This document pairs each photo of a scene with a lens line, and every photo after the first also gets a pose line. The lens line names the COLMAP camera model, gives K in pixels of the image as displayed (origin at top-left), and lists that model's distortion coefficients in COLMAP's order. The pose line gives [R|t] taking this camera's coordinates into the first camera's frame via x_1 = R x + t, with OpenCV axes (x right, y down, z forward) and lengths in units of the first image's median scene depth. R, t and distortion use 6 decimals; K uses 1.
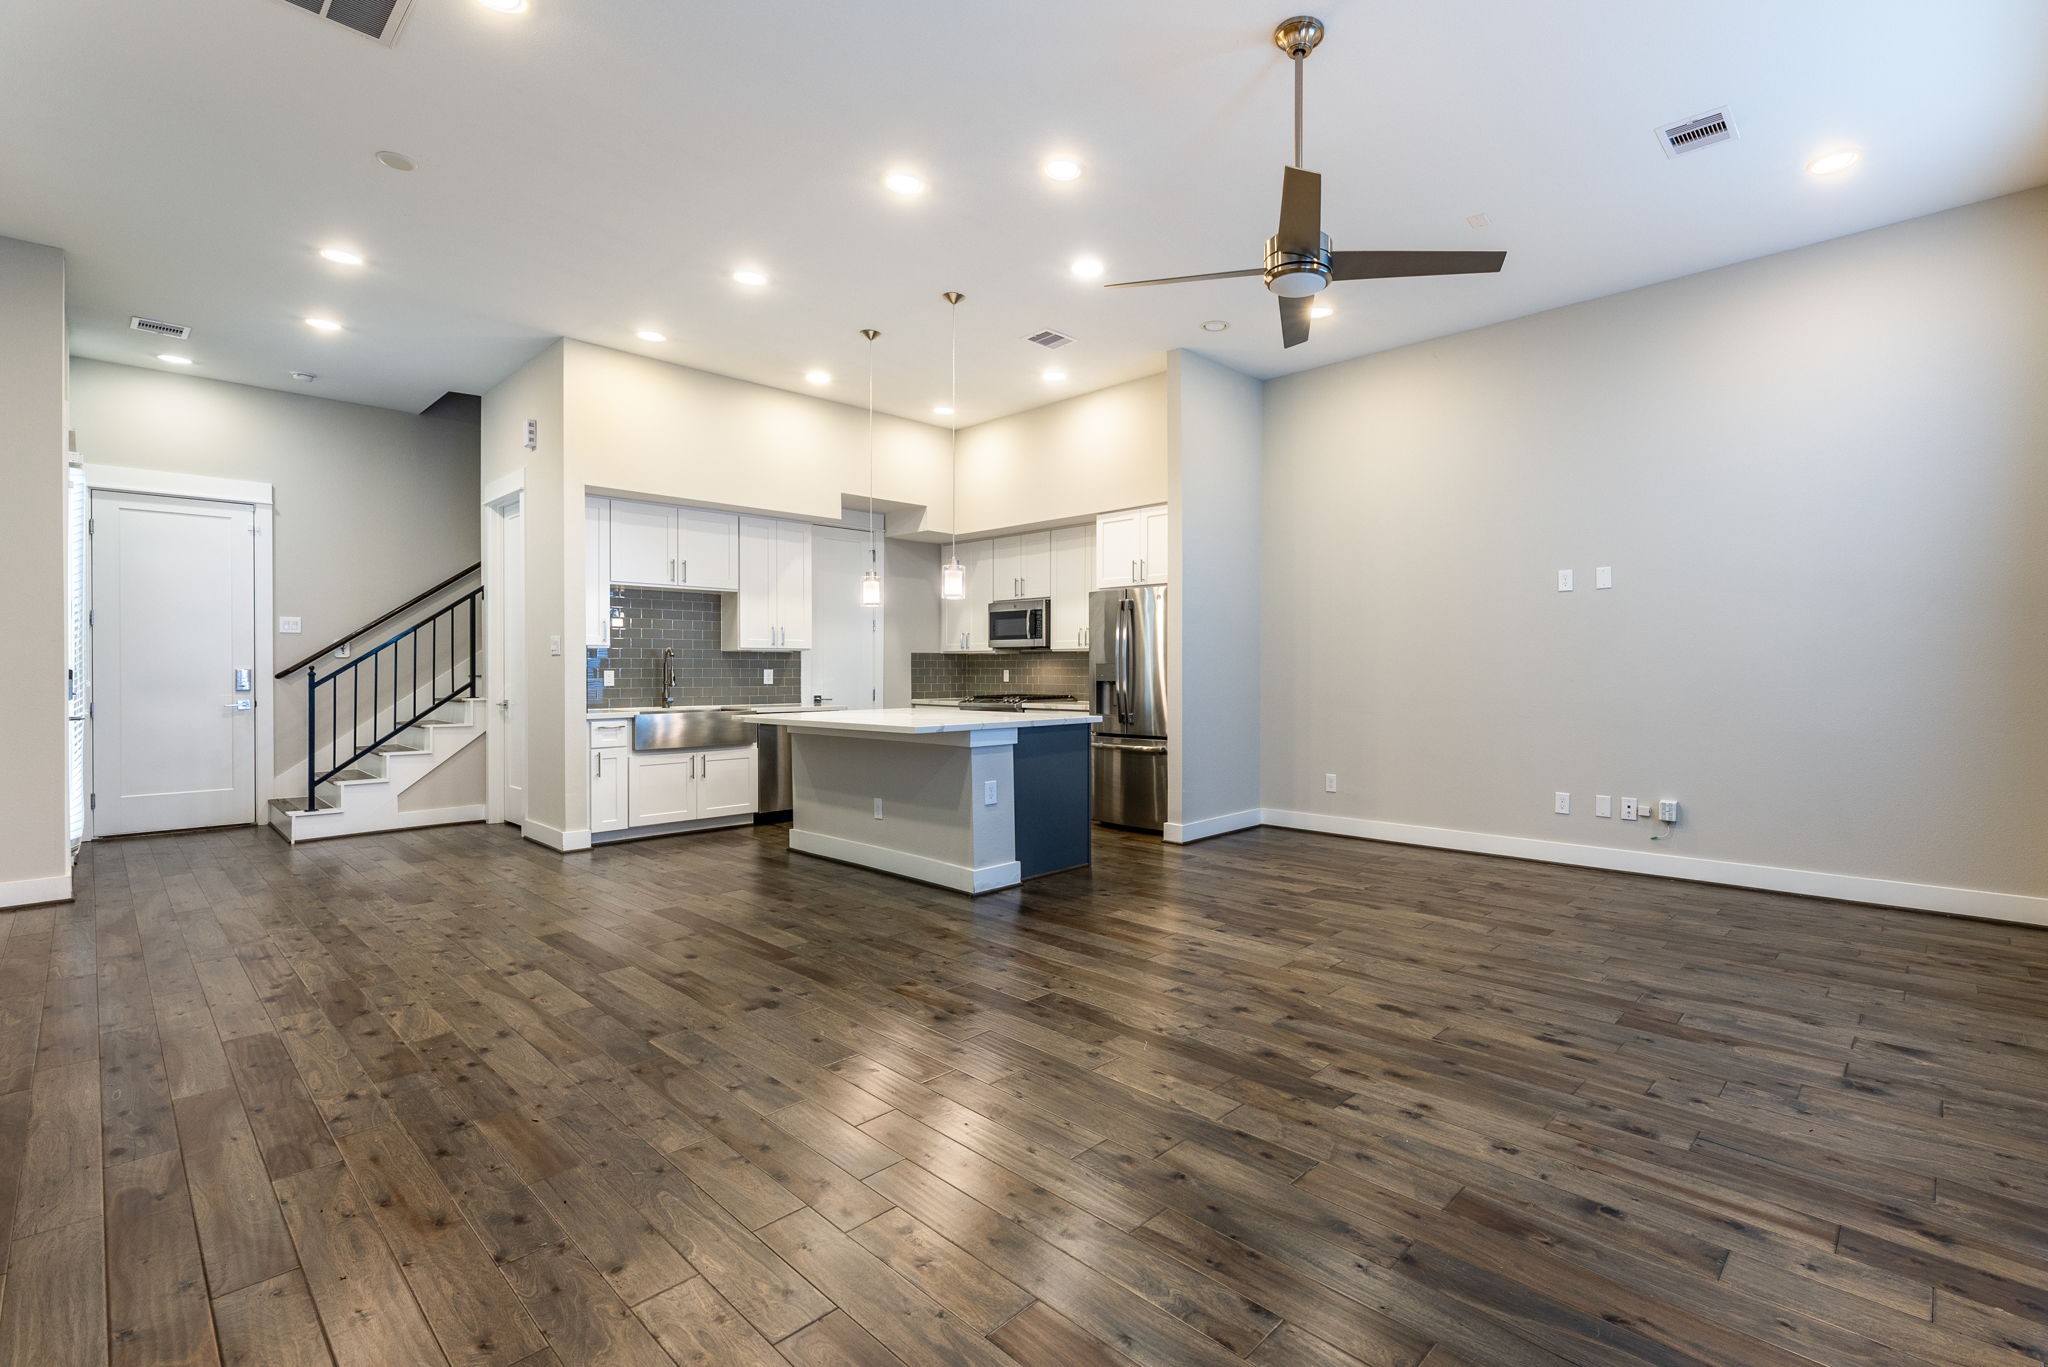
lens RADIAL K [[908.0, 0, 1163.3], [0, 908.0, 654.5], [0, 0, 1]] dist [0.000436, -0.000102]
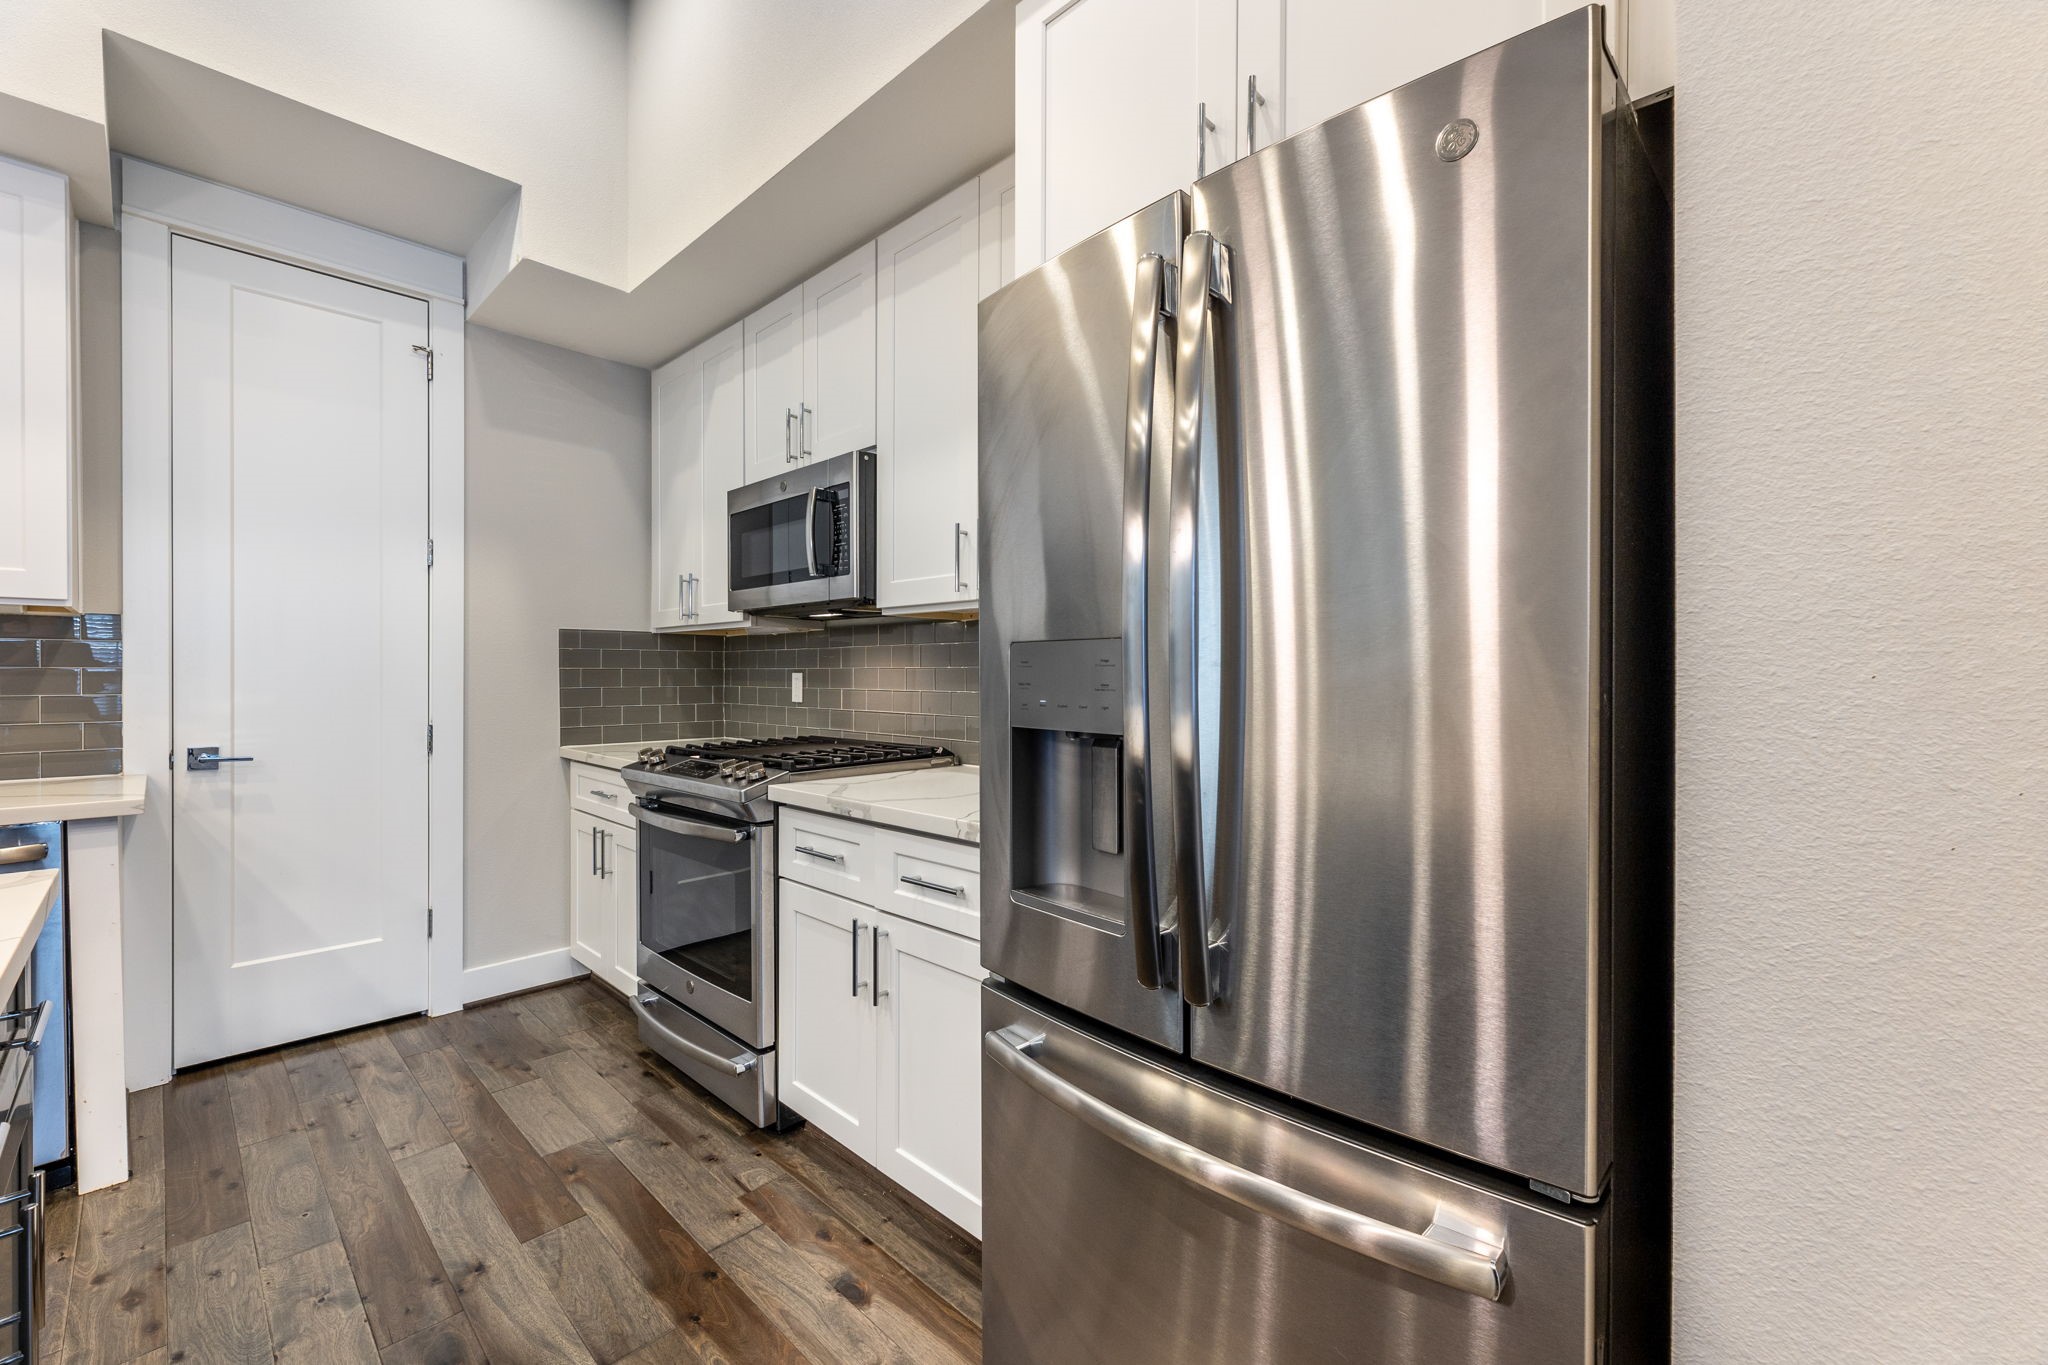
lens RADIAL K [[837.0, 0, 1026.9], [0, 837.0, 680.3], [0, 0, 1]] dist [-0.000040, 0.000904]
pose [[0.997250, 0.004109, -0.073997, -0.050893], [-0.002030, 0.999602, 0.028151, 0.011038], [0.074083, -0.027924, 0.996861, 0.724797]]
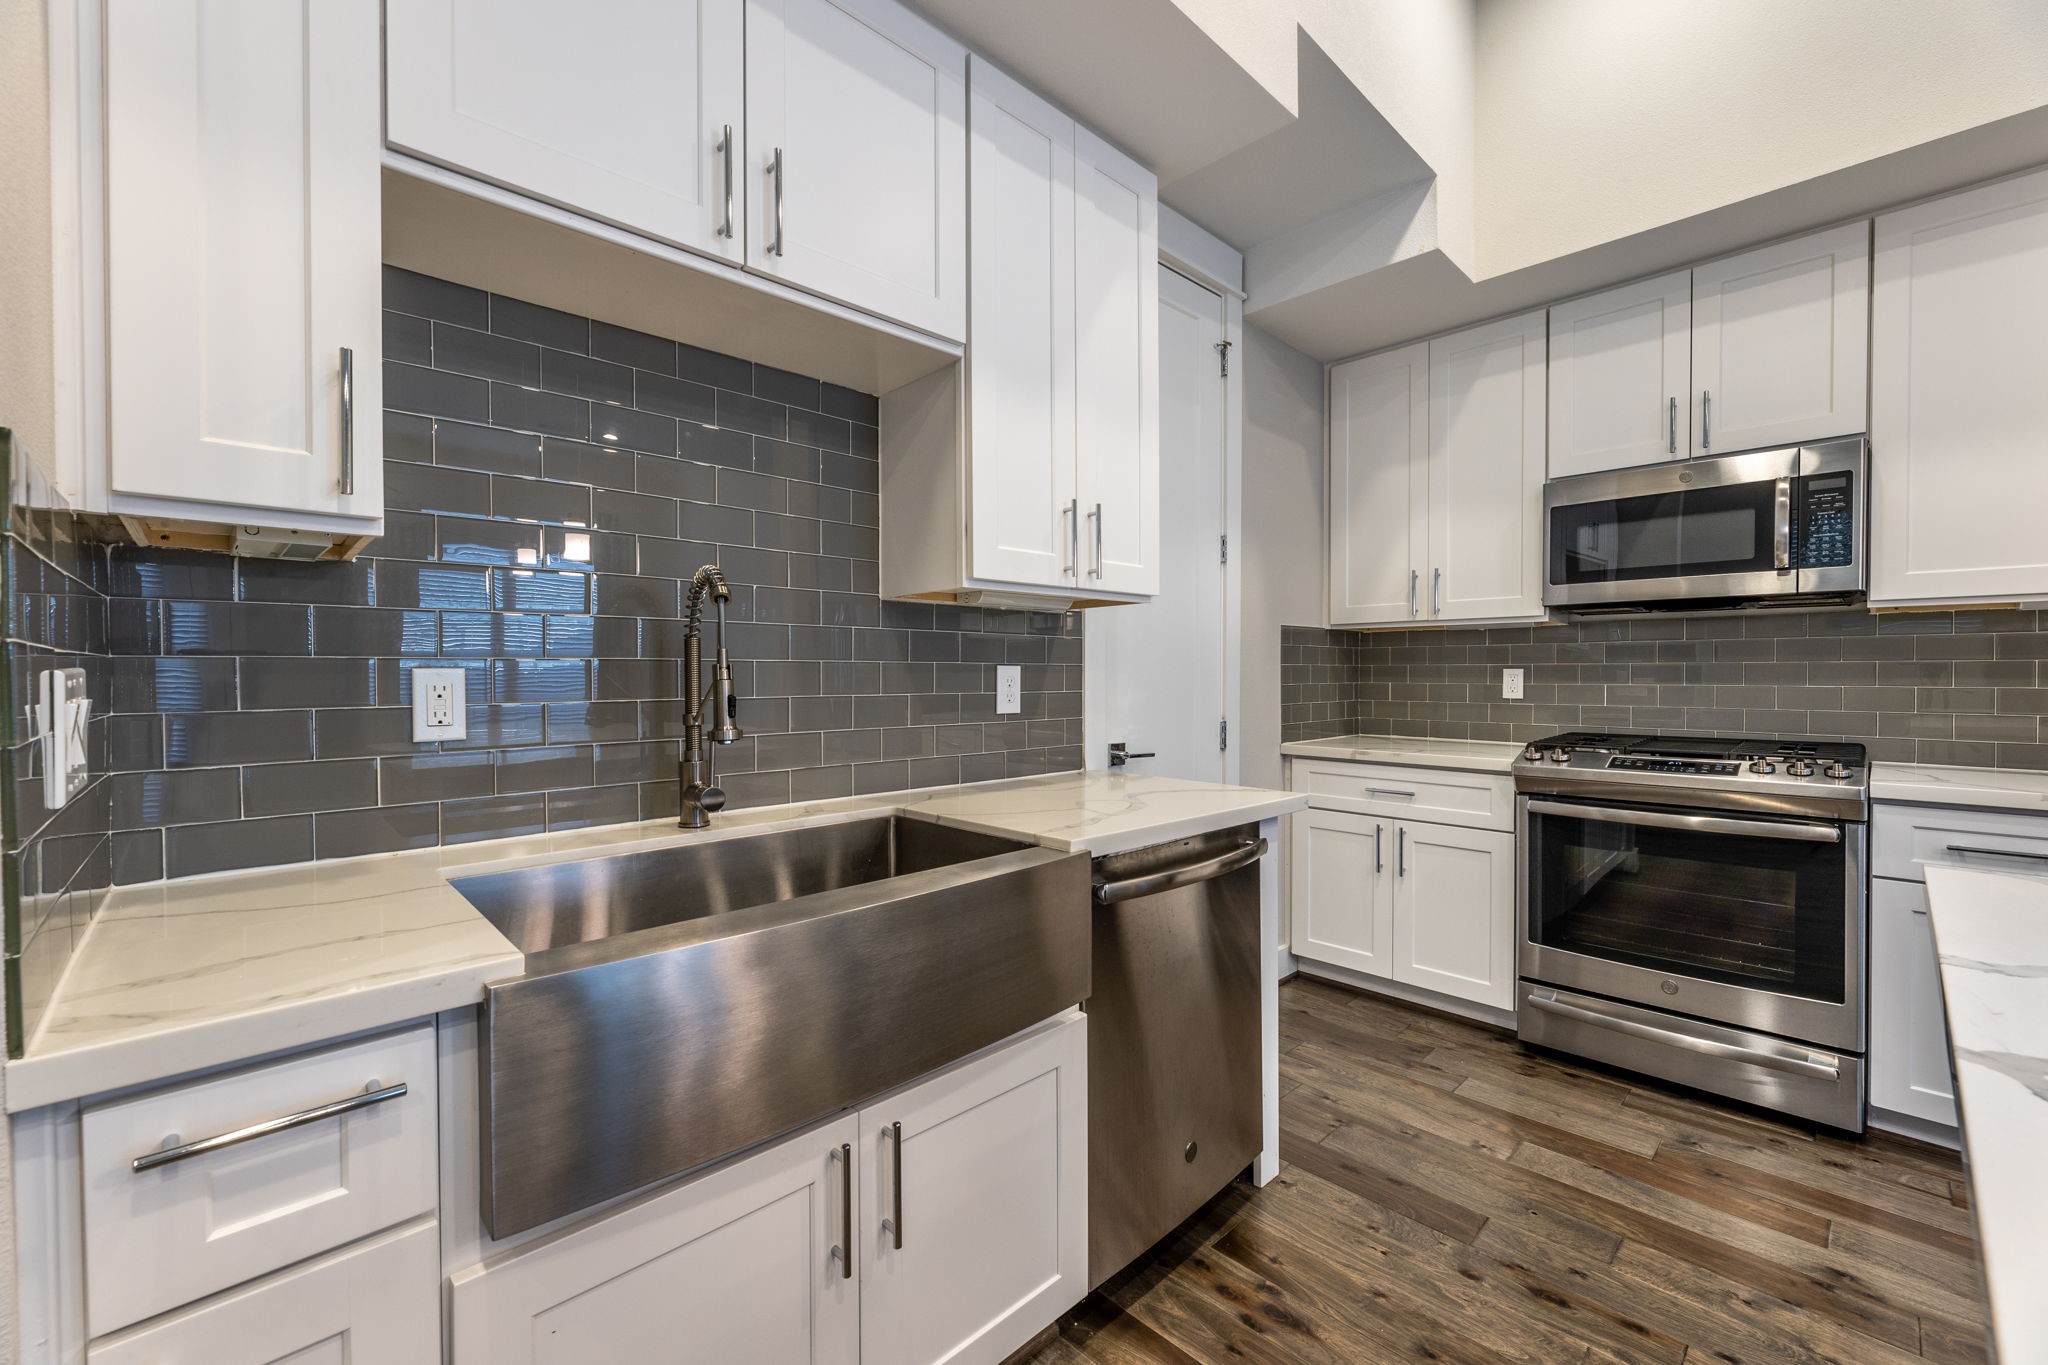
lens RADIAL K [[837.0, 0, 1037.9], [0, 837.0, 681.3], [0, 0, 1]] dist [-0.000040, 0.000904]
pose [[0.993689, 0.001405, -0.112163, -0.381782], [0.001853, 0.999579, 0.028938, 0.013167], [0.112157, -0.028964, 0.993268, 0.697547]]
